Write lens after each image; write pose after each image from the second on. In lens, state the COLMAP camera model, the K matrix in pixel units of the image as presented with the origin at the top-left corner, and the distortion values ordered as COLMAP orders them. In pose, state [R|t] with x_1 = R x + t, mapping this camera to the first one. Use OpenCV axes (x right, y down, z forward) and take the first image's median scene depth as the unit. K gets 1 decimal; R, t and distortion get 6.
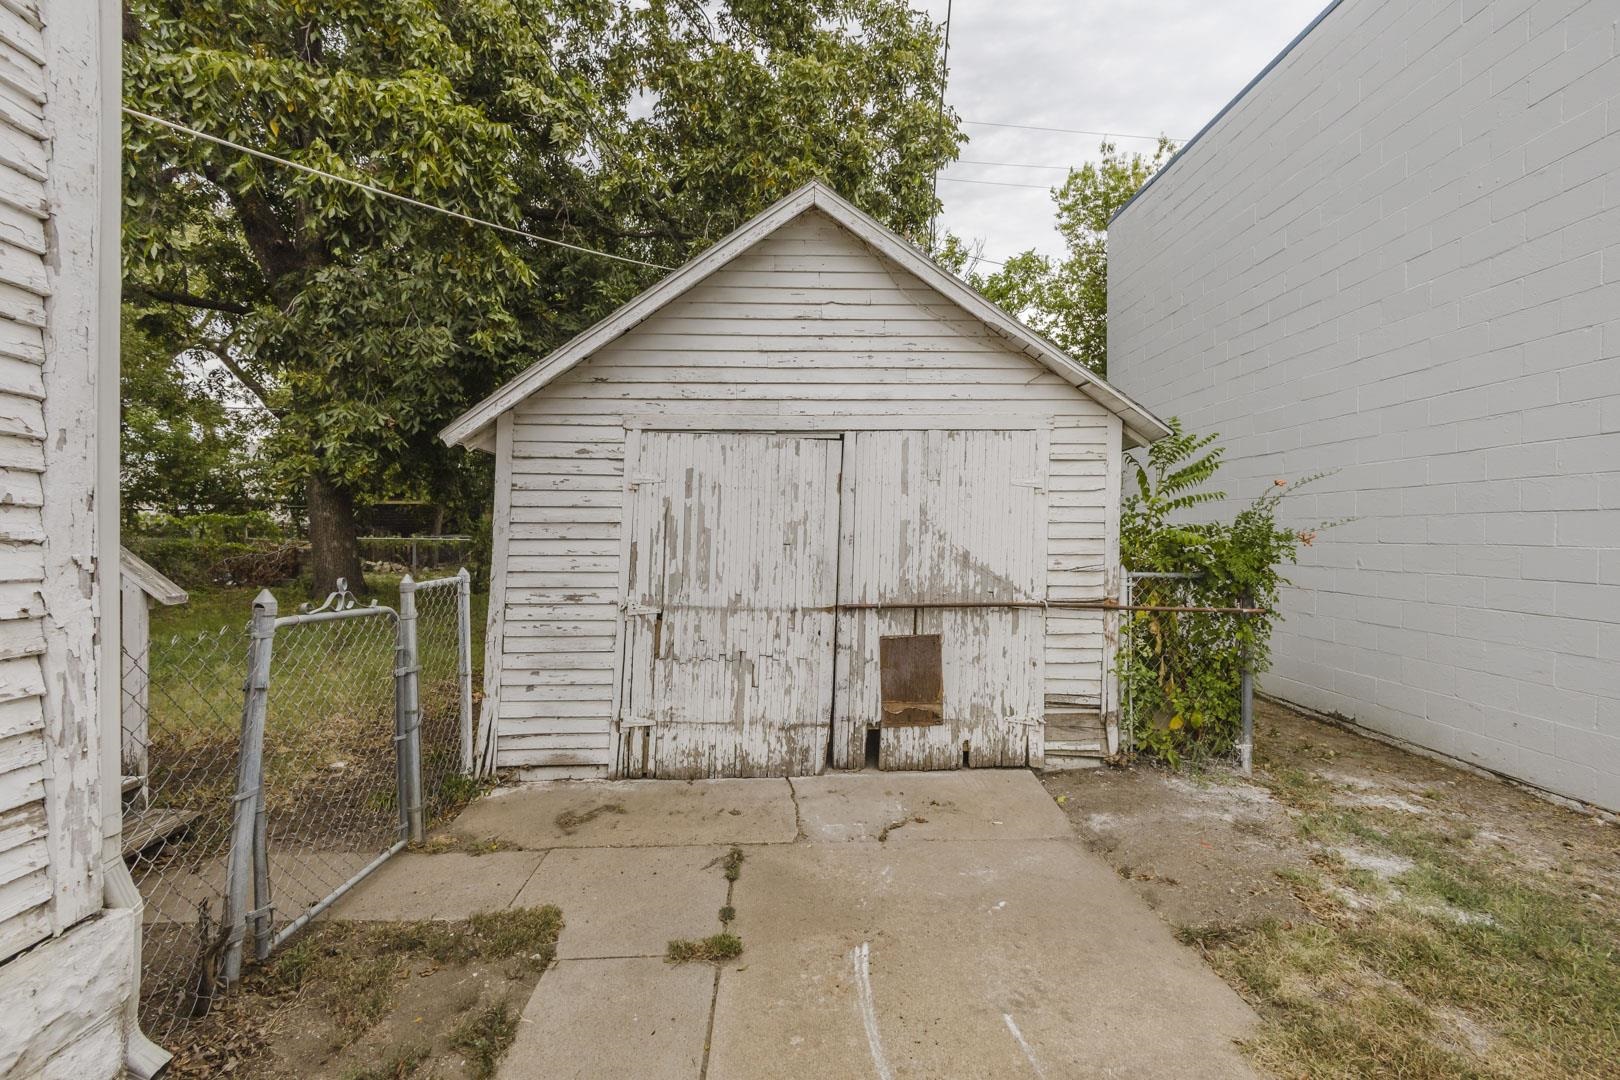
lens RADIAL K [[693.3, 0, 804.3], [0, 693.3, 542.4], [0, 0, 1]] dist [-0.009179, 0.001924]
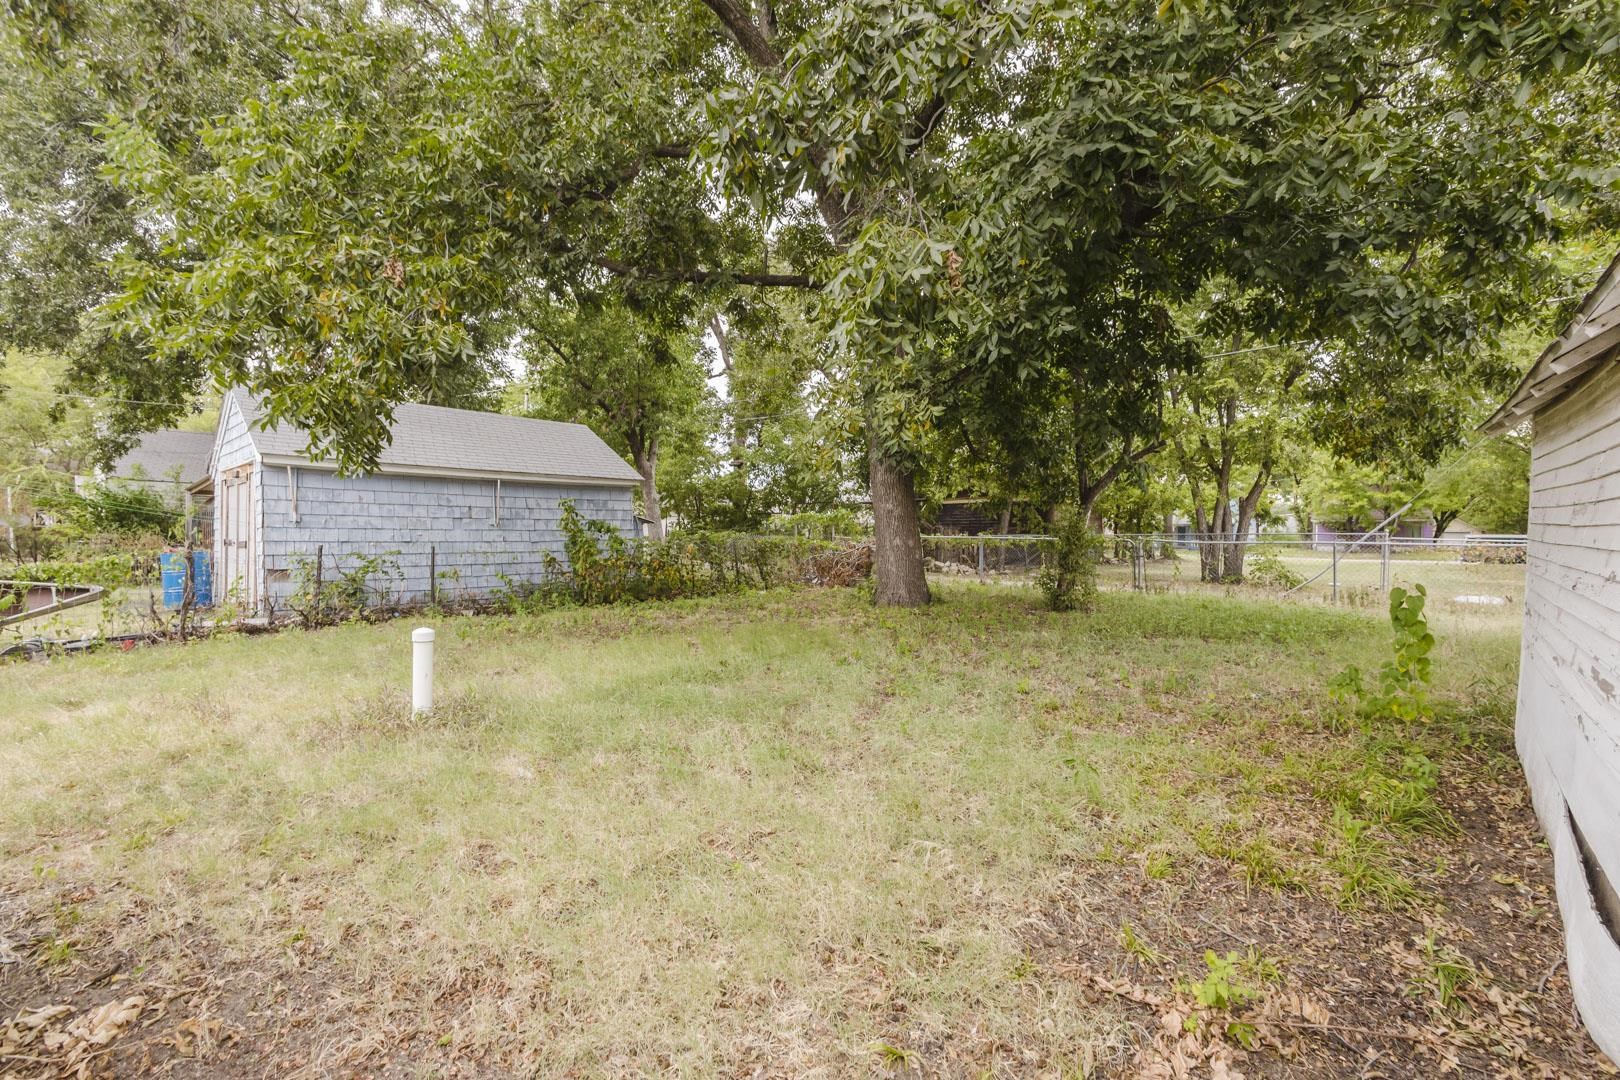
lens RADIAL K [[693.3, 0, 808.6], [0, 693.3, 540.4], [0, 0, 1]] dist [-0.009179, 0.001924]
pose [[0.729455, 0.008600, -0.683975, -0.145114], [-0.012647, 0.999920, -0.000916, 0.001694], [0.683912, 0.009318, 0.729505, 0.246255]]
